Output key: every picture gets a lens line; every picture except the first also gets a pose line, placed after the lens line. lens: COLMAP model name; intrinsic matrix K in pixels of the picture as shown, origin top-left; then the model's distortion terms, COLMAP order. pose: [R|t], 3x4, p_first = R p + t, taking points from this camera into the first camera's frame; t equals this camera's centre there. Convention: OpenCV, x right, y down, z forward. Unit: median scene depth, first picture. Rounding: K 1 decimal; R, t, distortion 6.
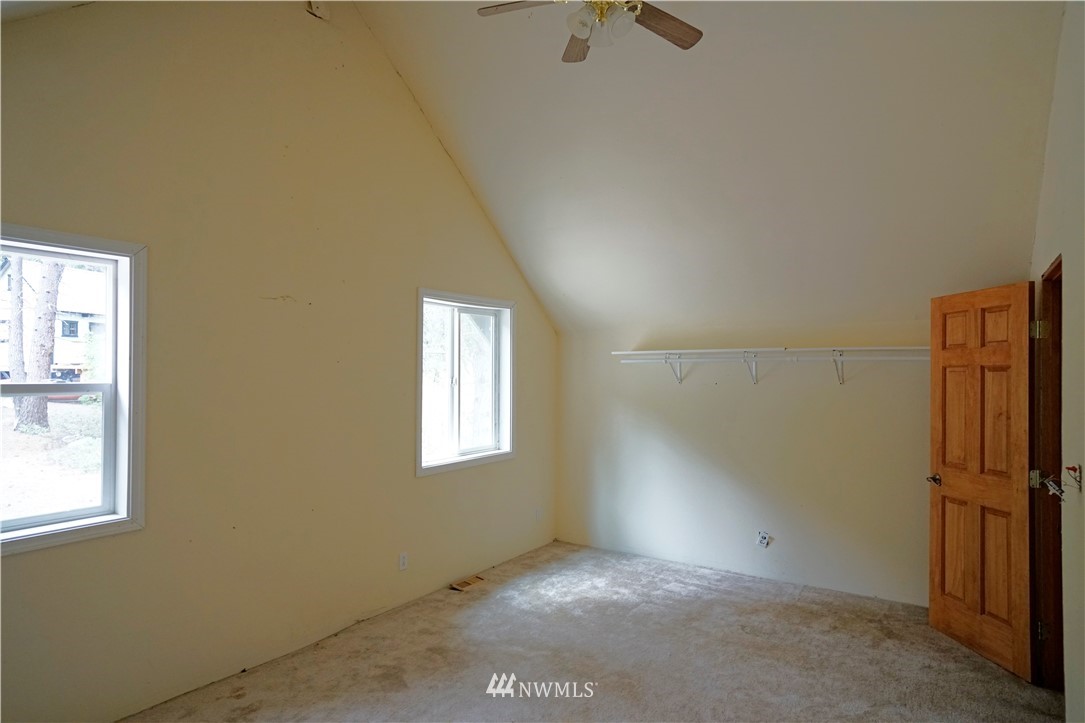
lens RADIAL K [[631.0, 0, 543.8], [0, 631.0, 361.3], [0, 0, 1]] dist [-0.017893, 0.023795]
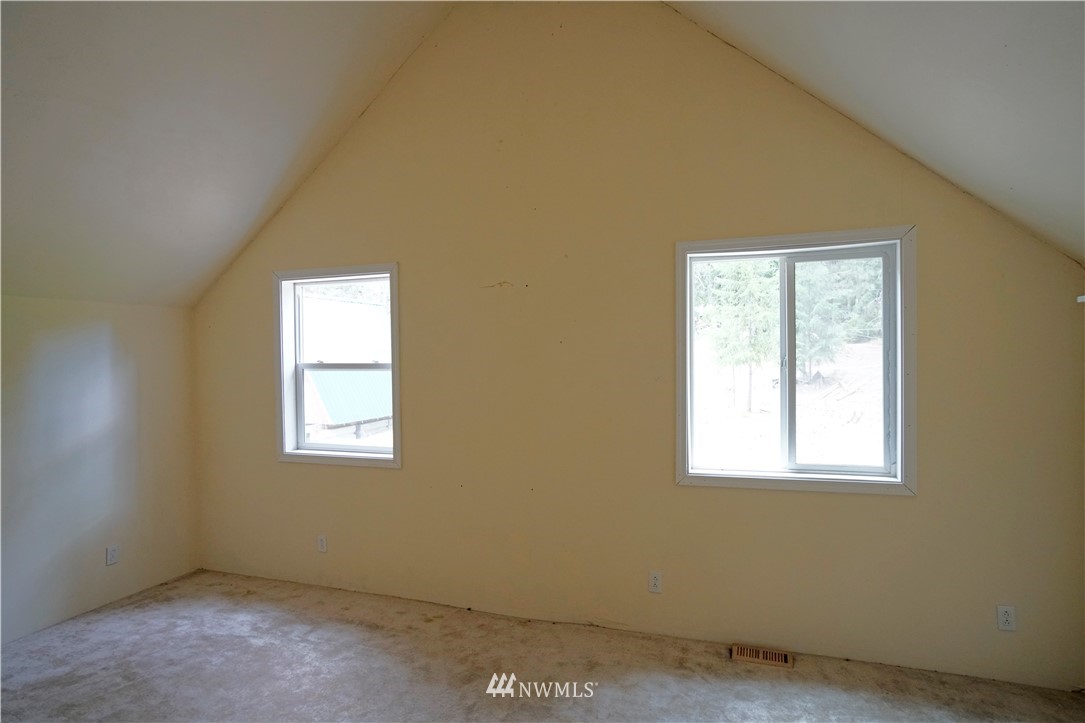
lens RADIAL K [[631.0, 0, 546.5], [0, 631.0, 359.3], [0, 0, 1]] dist [-0.017893, 0.023795]
pose [[0.248066, 0.006074, -0.968724, 0.606686], [0.029880, 0.999457, 0.013918, 0.013153], [0.968282, -0.032398, 0.247750, 0.757426]]
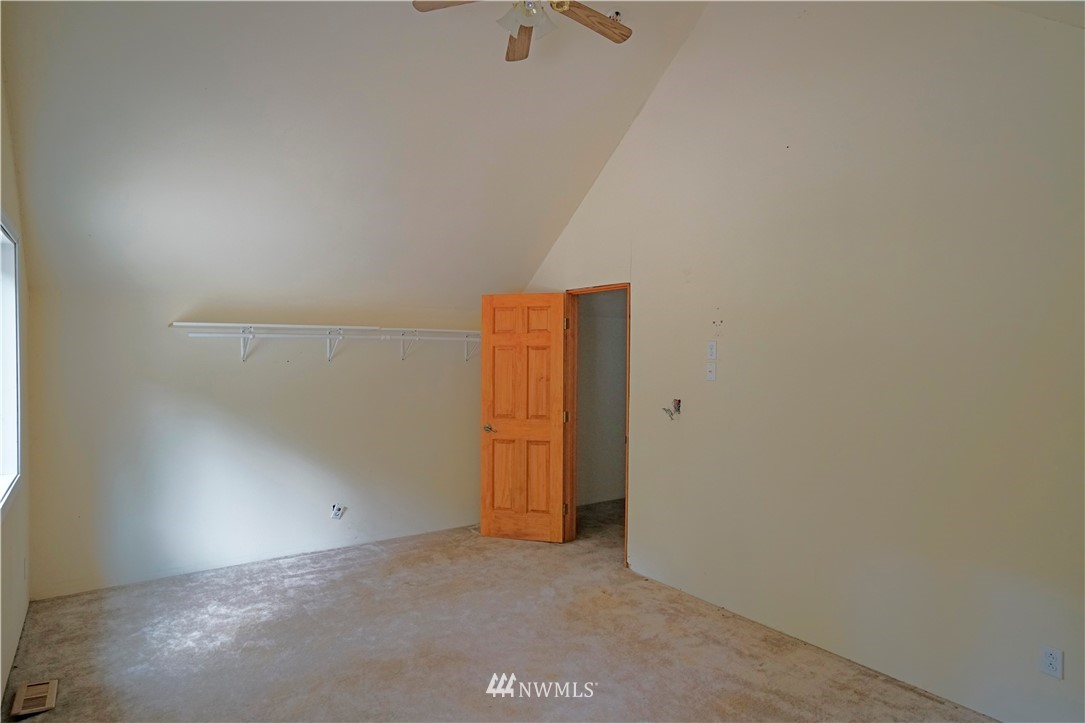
lens RADIAL K [[631.0, 0, 538.6], [0, 631.0, 363.9], [0, 0, 1]] dist [-0.017893, 0.023795]
pose [[0.355956, -0.017713, 0.934335, -0.630535], [-0.020718, 0.999425, 0.026840, 0.008375], [-0.934273, -0.028911, 0.355384, 0.423503]]
